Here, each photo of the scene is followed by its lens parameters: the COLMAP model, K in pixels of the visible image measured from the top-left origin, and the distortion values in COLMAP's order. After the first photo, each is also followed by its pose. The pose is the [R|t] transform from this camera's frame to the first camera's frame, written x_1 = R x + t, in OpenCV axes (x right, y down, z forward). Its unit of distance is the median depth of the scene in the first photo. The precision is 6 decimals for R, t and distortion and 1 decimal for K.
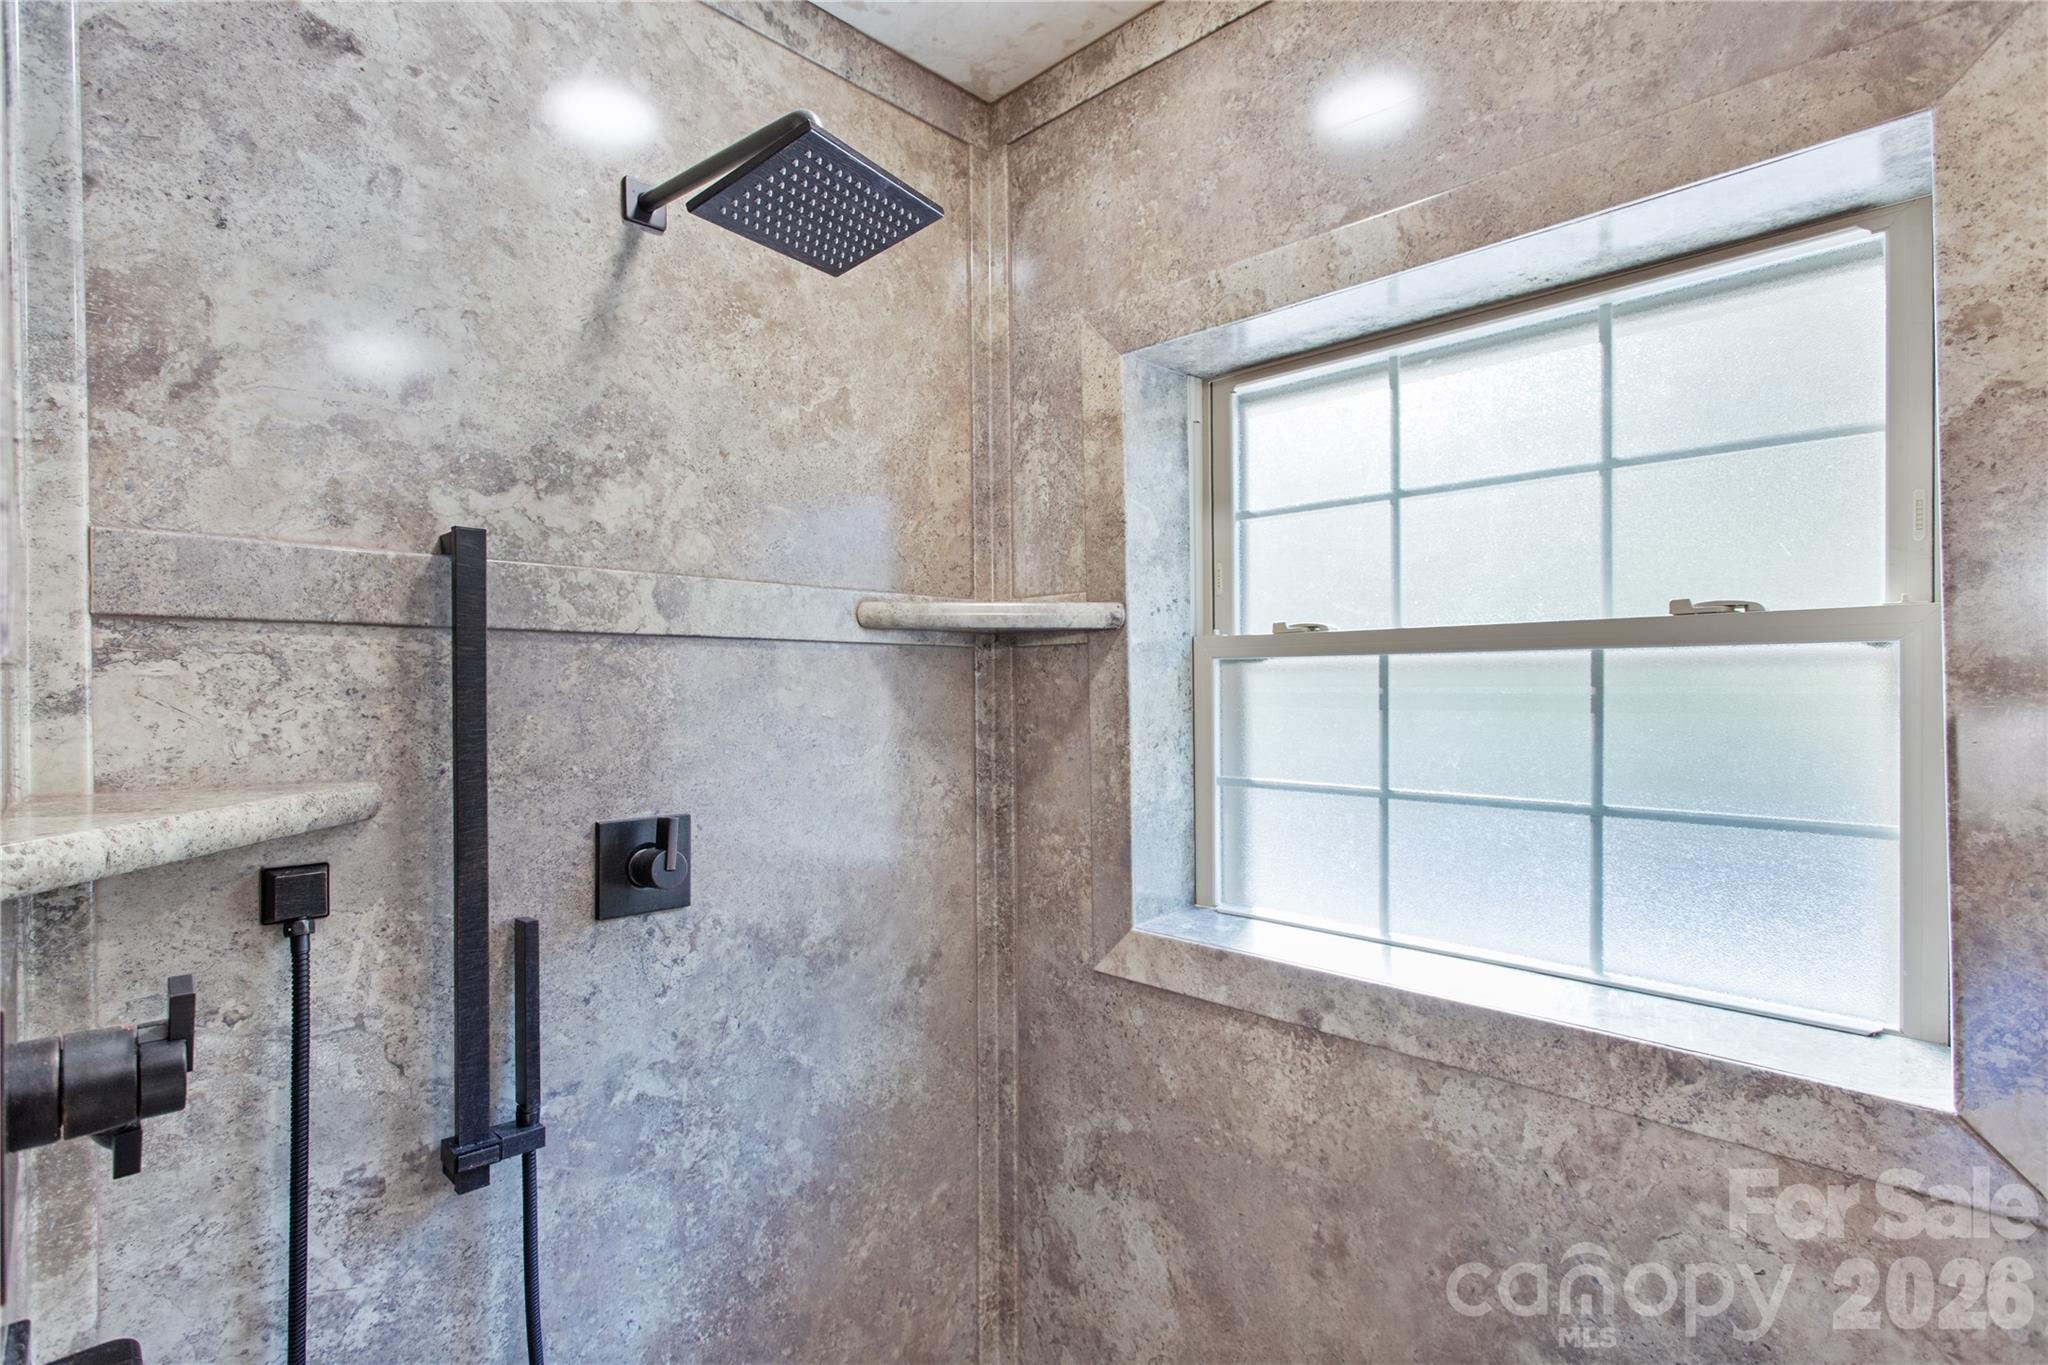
lens RADIAL K [[969.0, 0, 1015.8], [0, 969.0, 689.5], [0, 0, 1]] dist [0.003798, -0.000621]
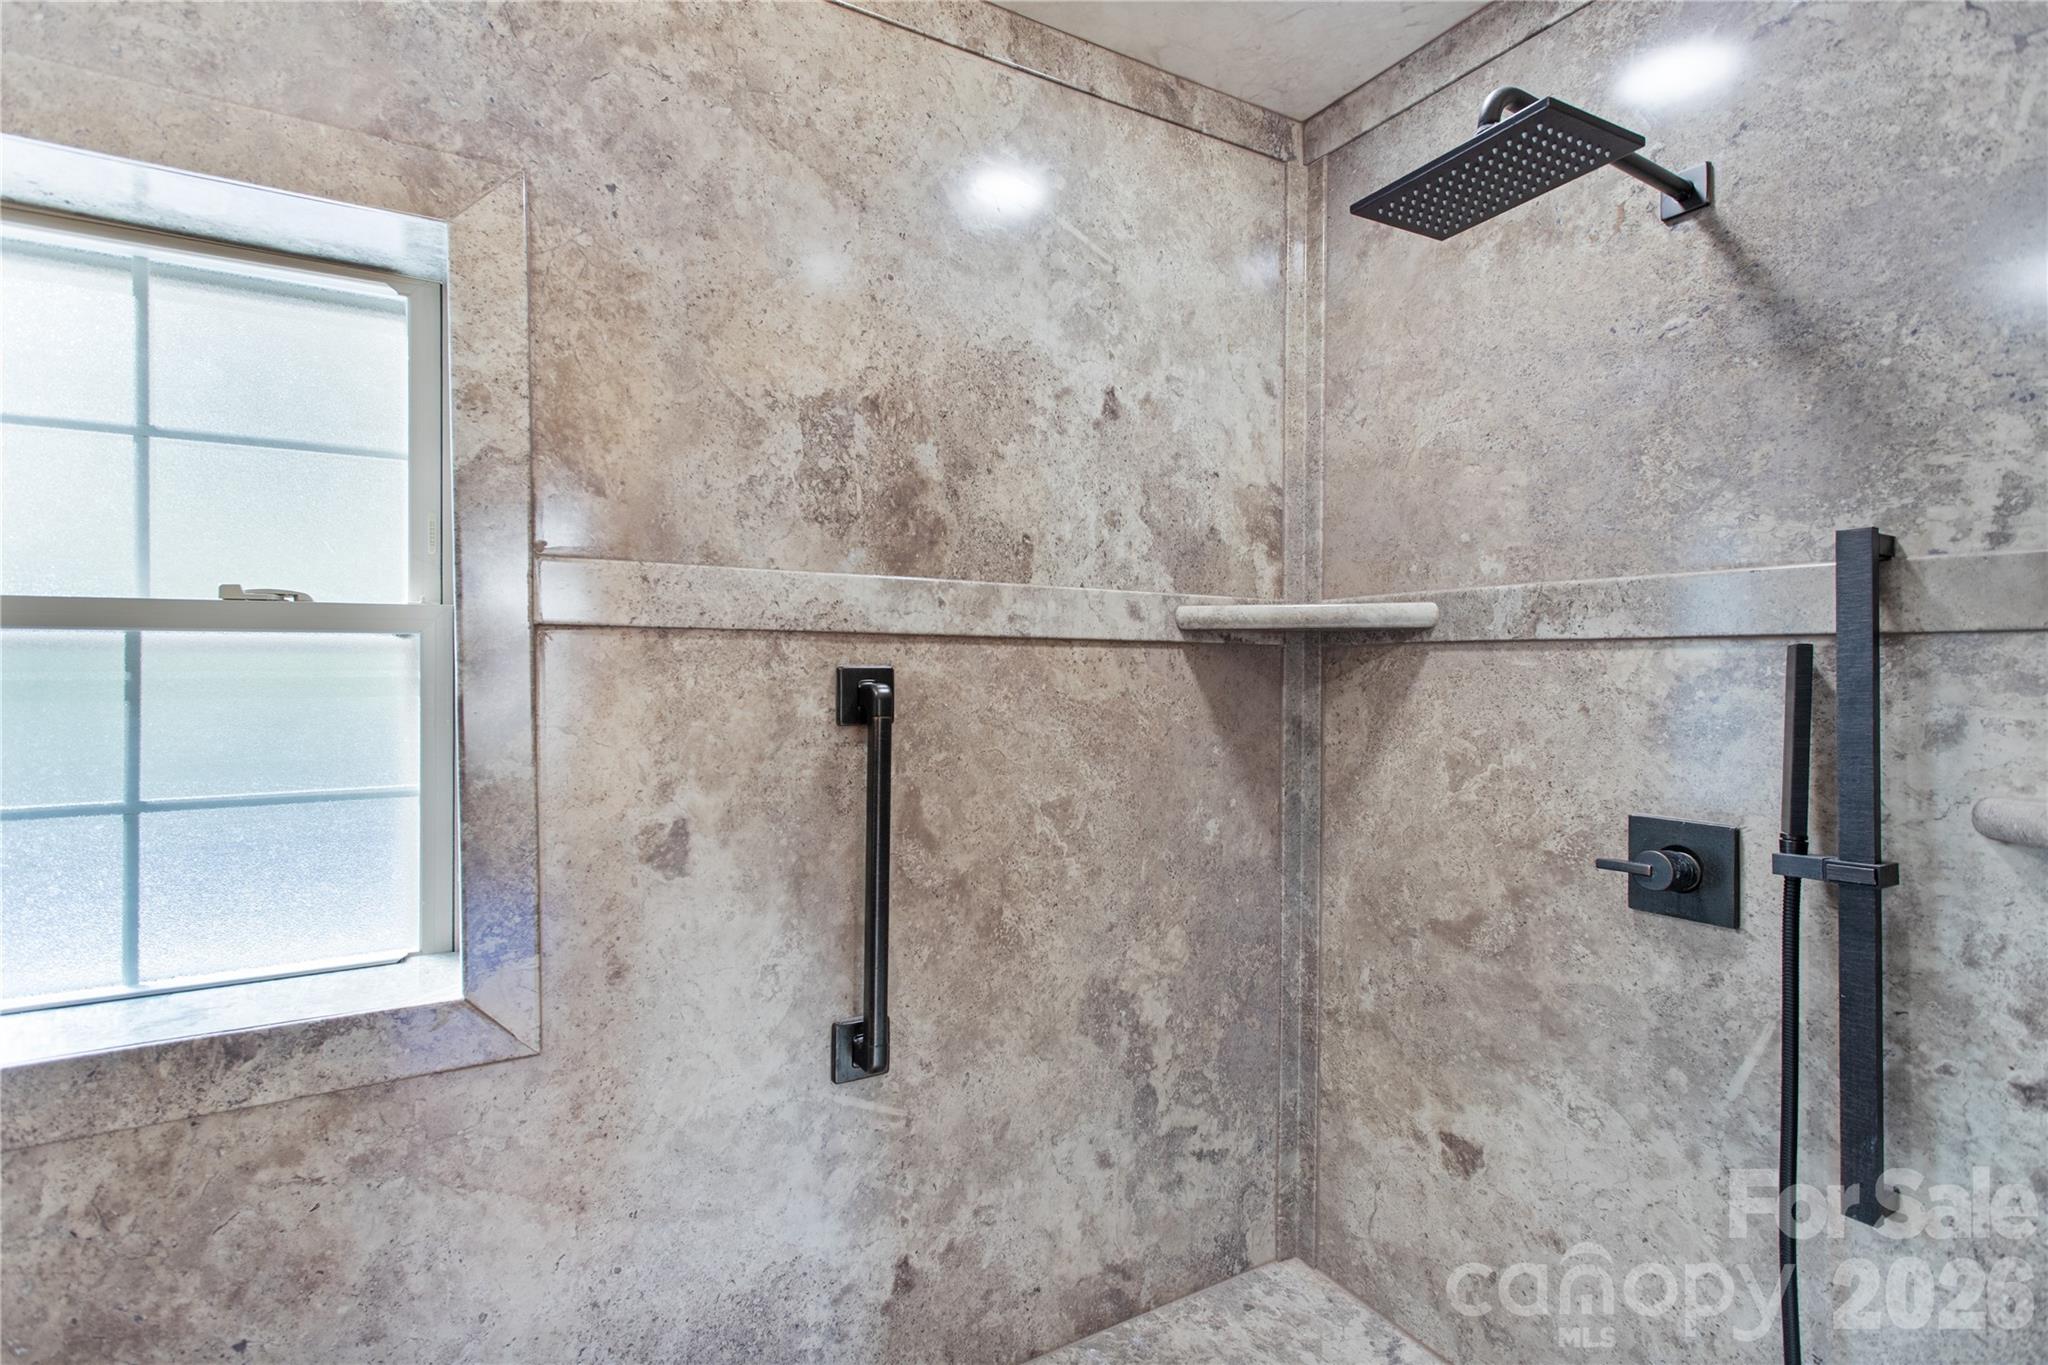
lens RADIAL K [[969.0, 0, 1018.8], [0, 969.0, 676.0], [0, 0, 1]] dist [0.003798, -0.000621]
pose [[0.244526, -0.006706, 0.969620, -0.095719], [0.004933, 0.999972, 0.005672, 0.000155], [-0.969630, 0.003397, 0.244552, -0.036422]]
